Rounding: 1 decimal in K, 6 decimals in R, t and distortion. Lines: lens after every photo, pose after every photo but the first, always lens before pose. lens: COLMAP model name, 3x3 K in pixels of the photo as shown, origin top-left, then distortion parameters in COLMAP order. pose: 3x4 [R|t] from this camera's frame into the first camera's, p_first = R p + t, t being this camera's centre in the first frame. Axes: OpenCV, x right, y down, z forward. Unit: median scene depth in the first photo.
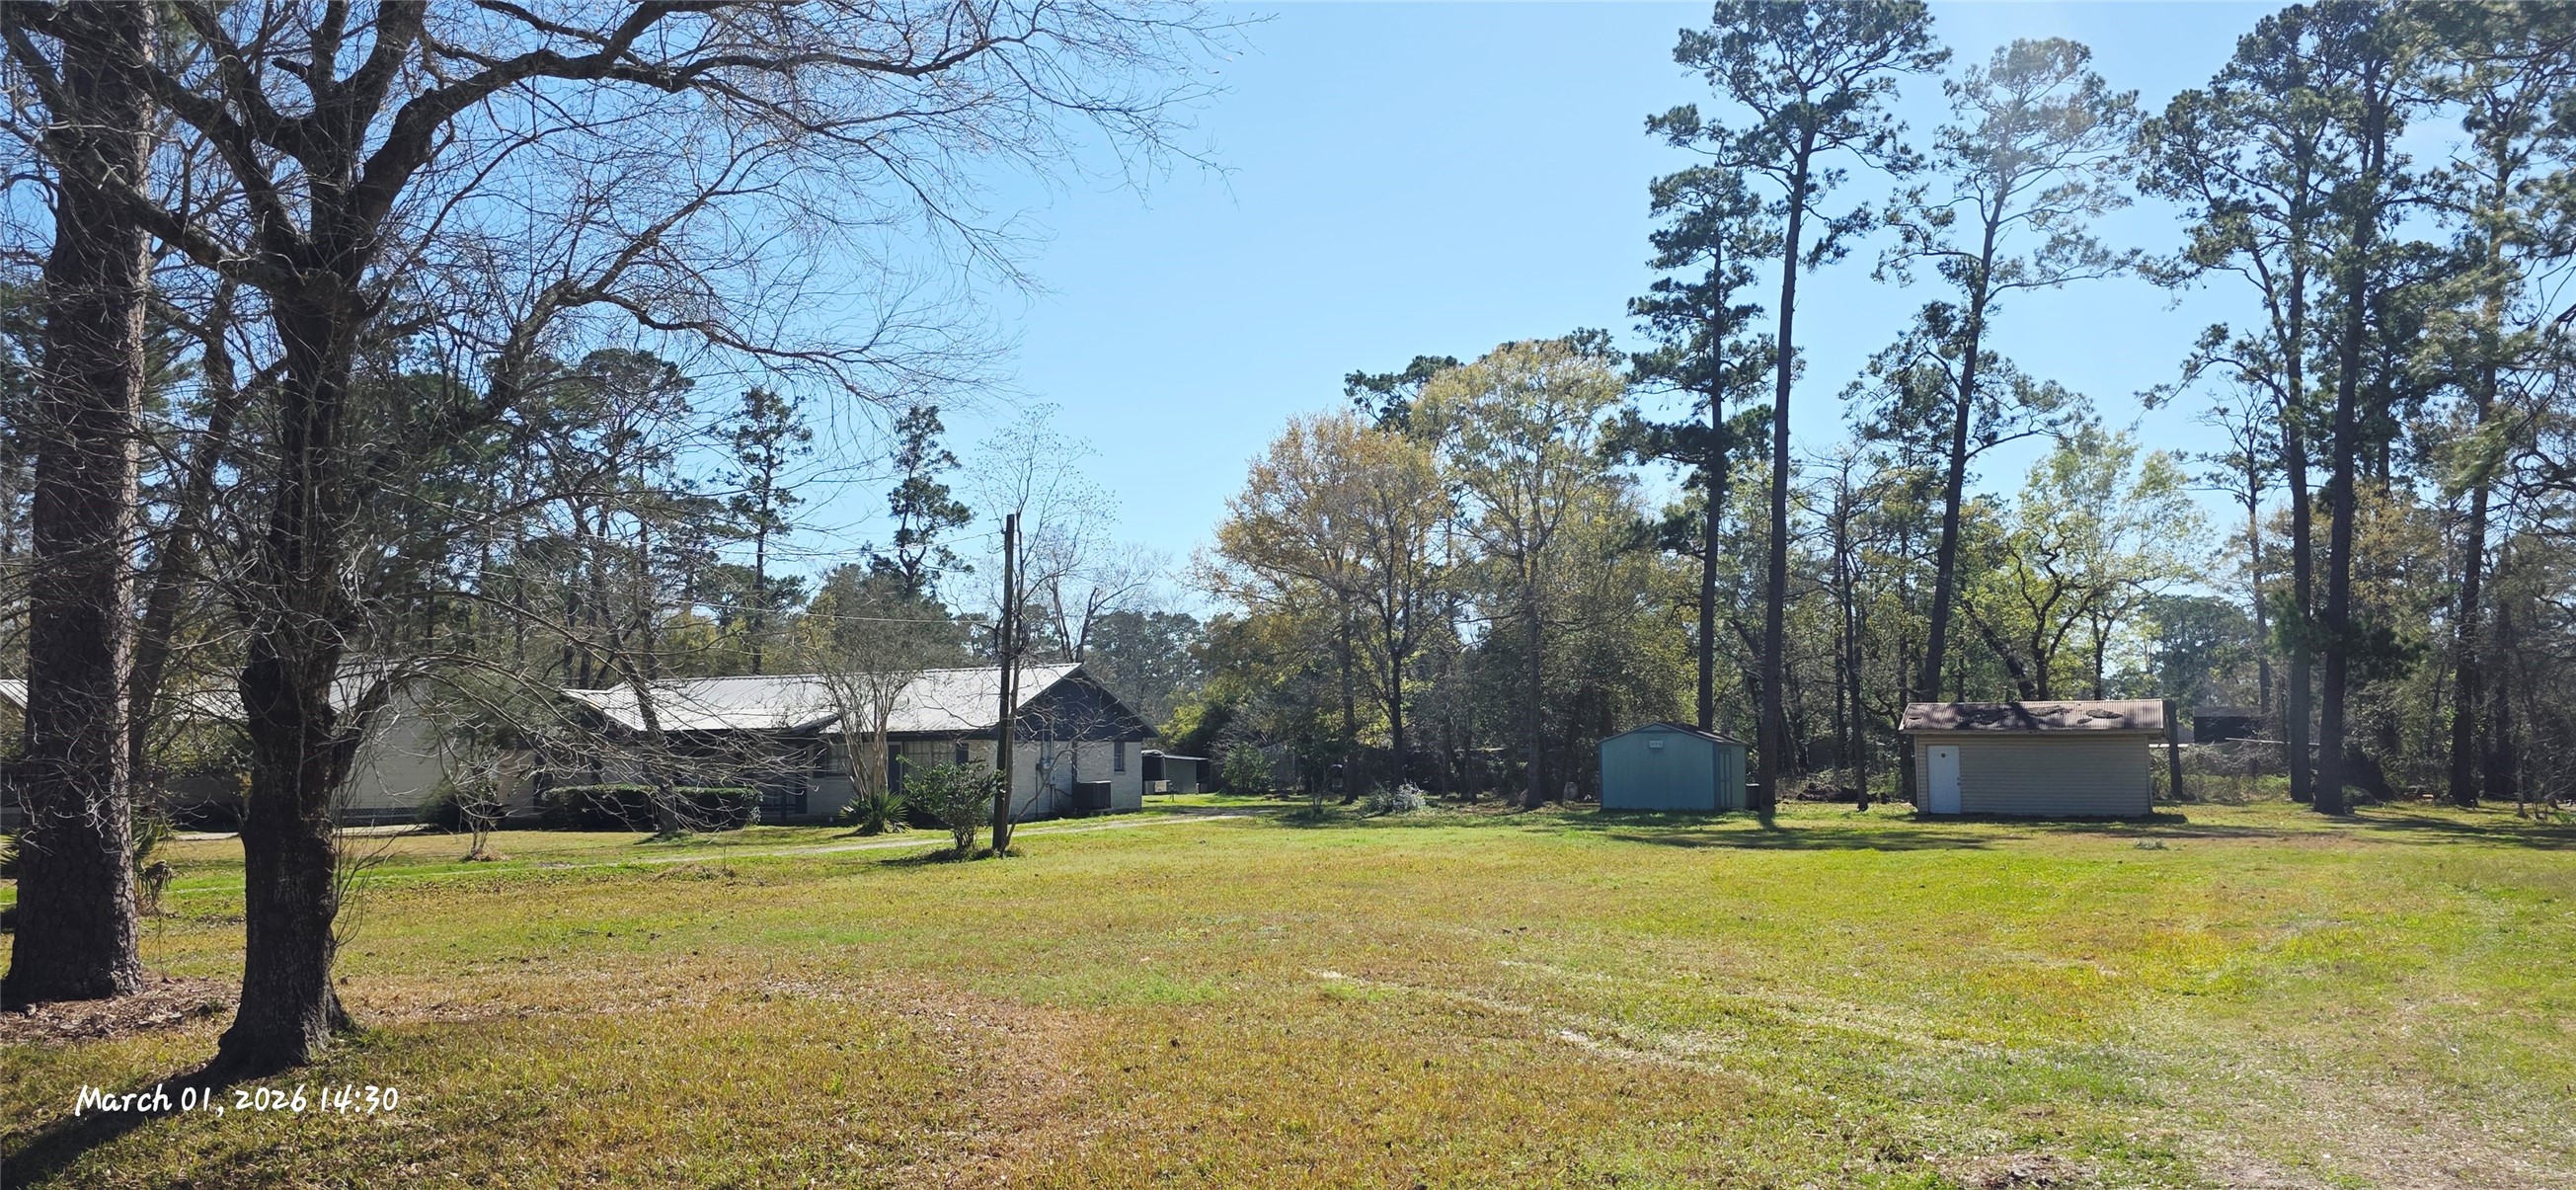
lens RADIAL K [[1871.1, 0, 1309.5], [0, 1871.1, 610.4], [0, 0, 1]] dist [0.086903, -0.123034]
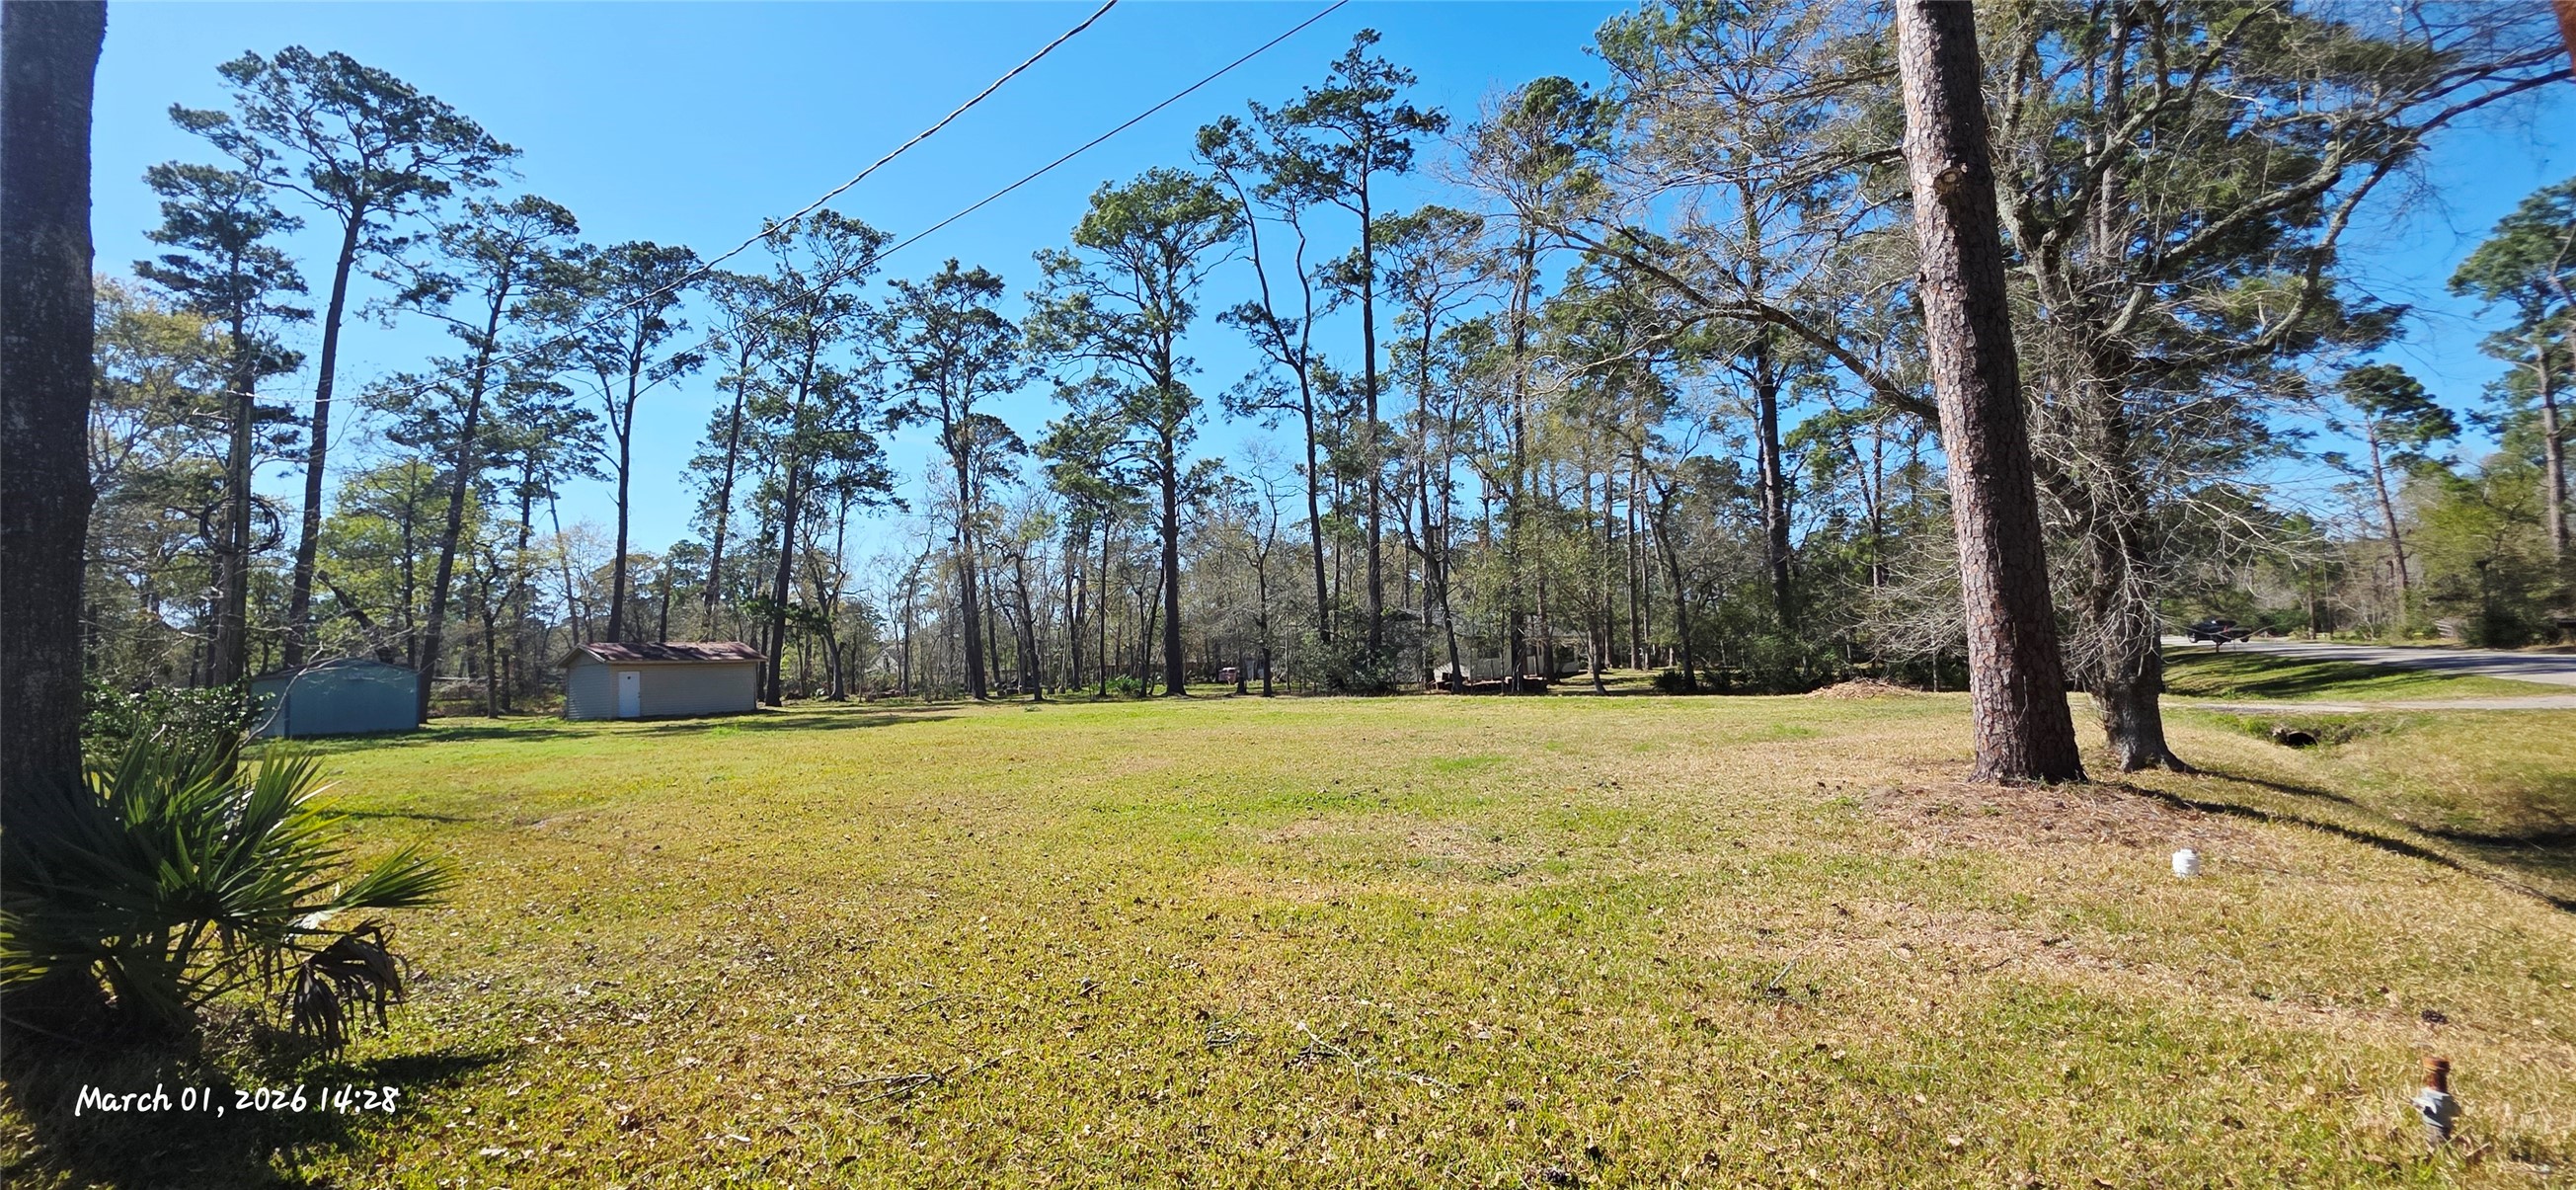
lens RADIAL K [[1023.9, 0, 1288.0], [0, 1023.9, 595.0], [0, 0, 1]] dist [0.000462, -0.000234]
pose [[0.186464, 0.060852, 0.980575, -0.264436], [-0.043046, 0.997628, -0.053724, 0.024239], [-0.981518, -0.032192, 0.188641, 0.254587]]
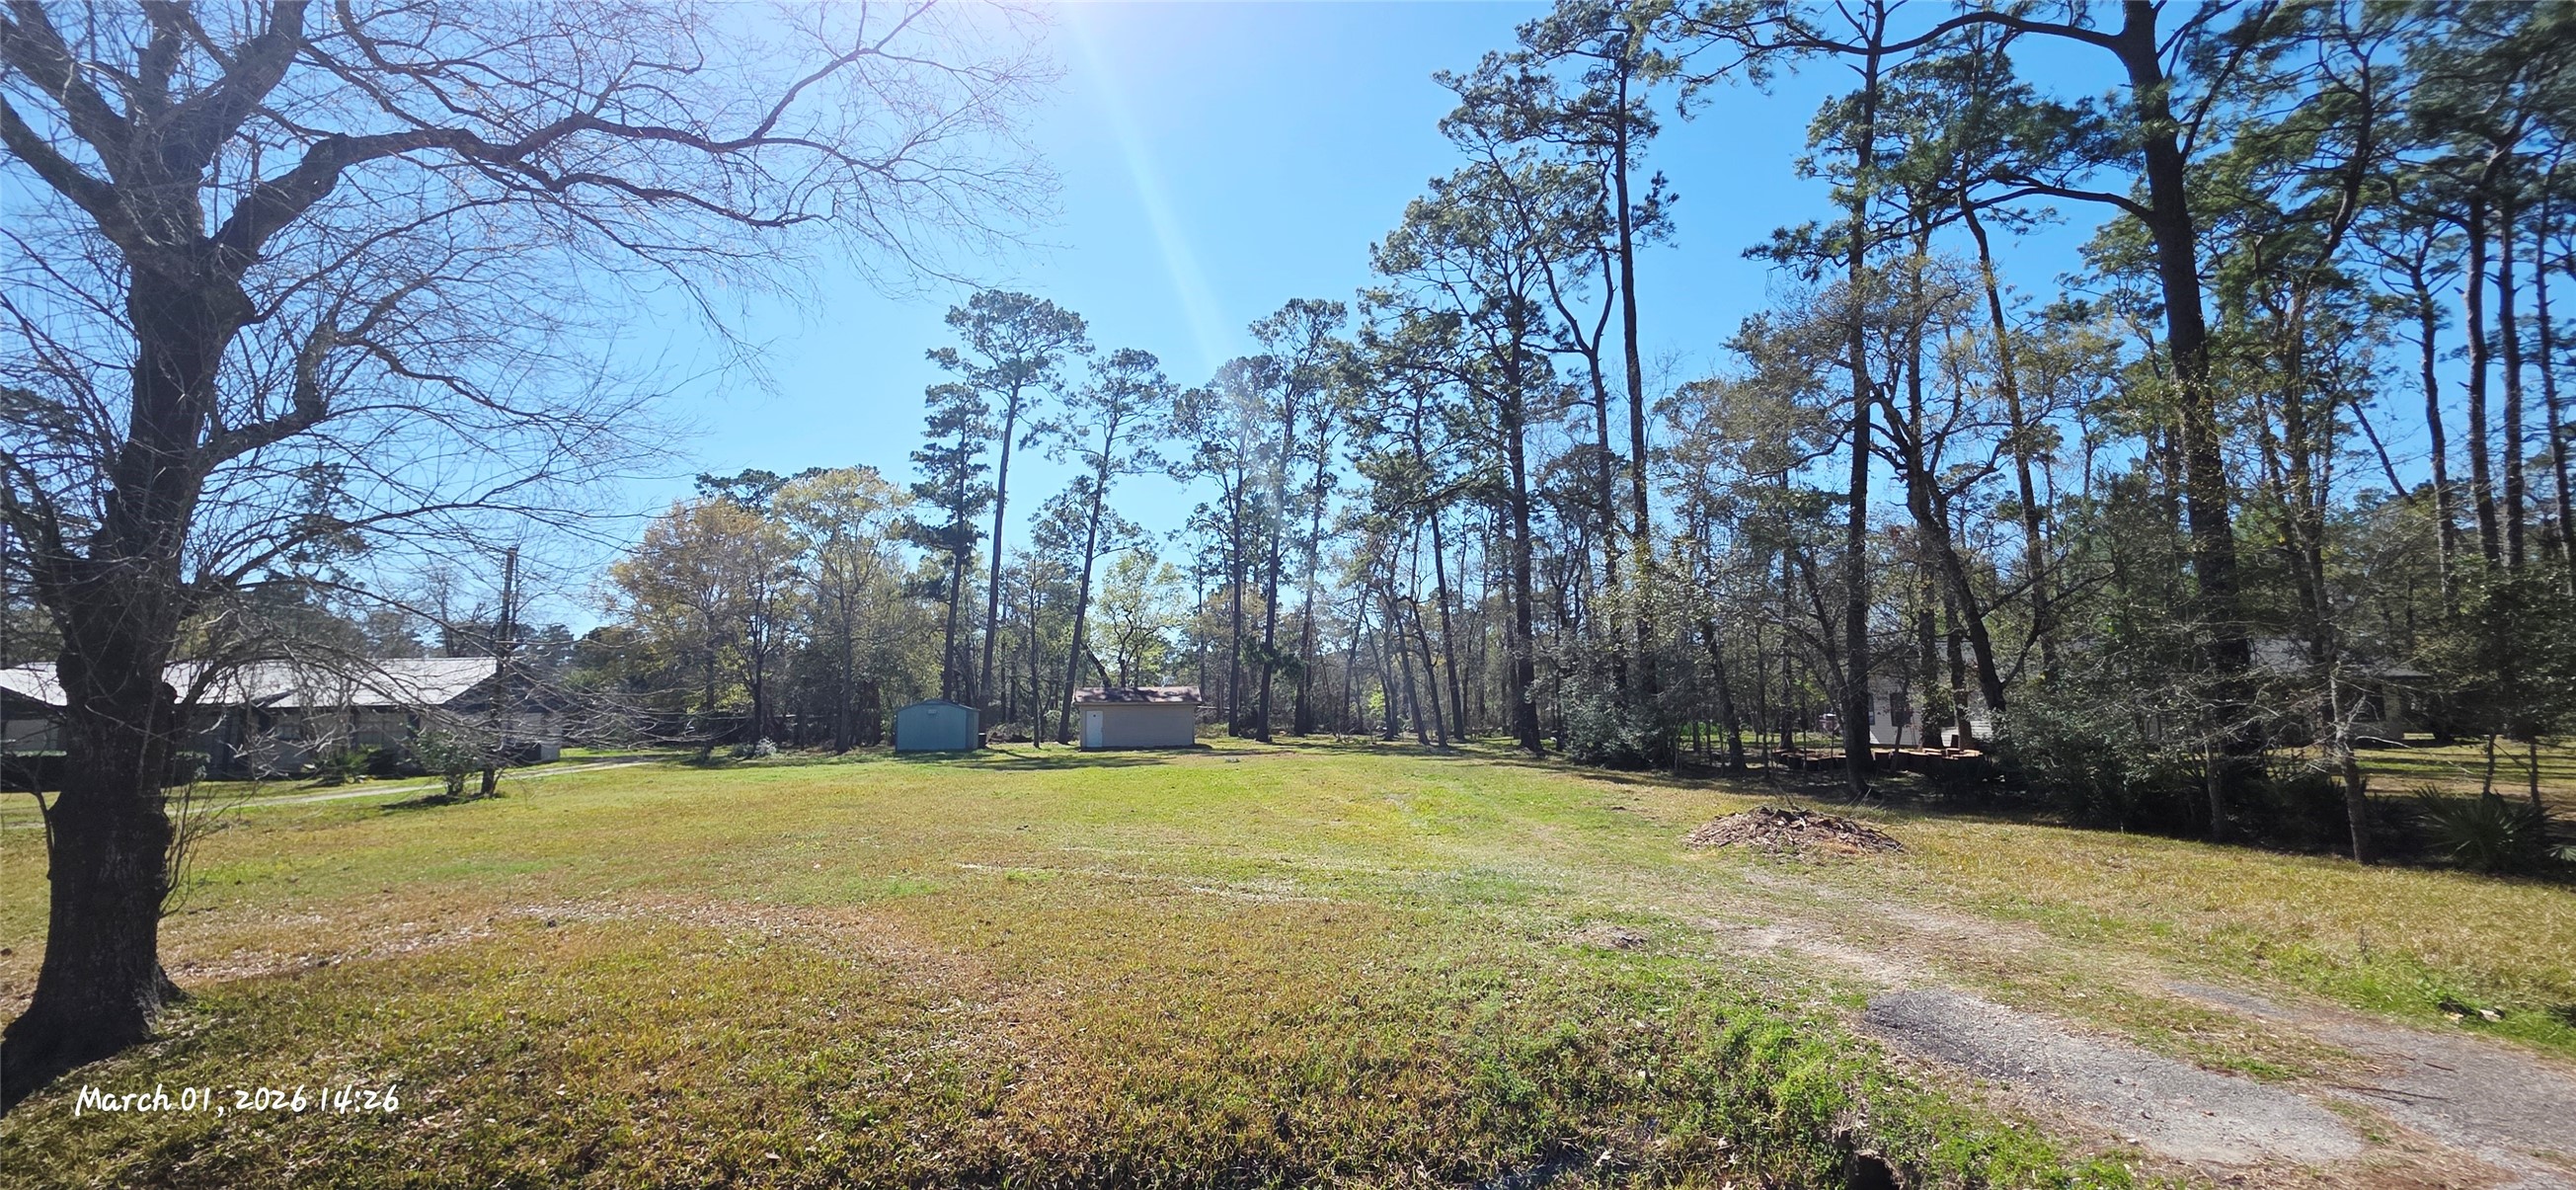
lens RADIAL K [[1023.9, 0, 1288.0], [0, 1023.9, 595.0], [0, 0, 1]] dist [0.000462, -0.000234]
pose [[0.834061, 0.055043, 0.548919, -0.050445], [-0.032571, 0.998188, -0.050603, 0.001572], [-0.550709, 0.024327, 0.834343, 0.031065]]
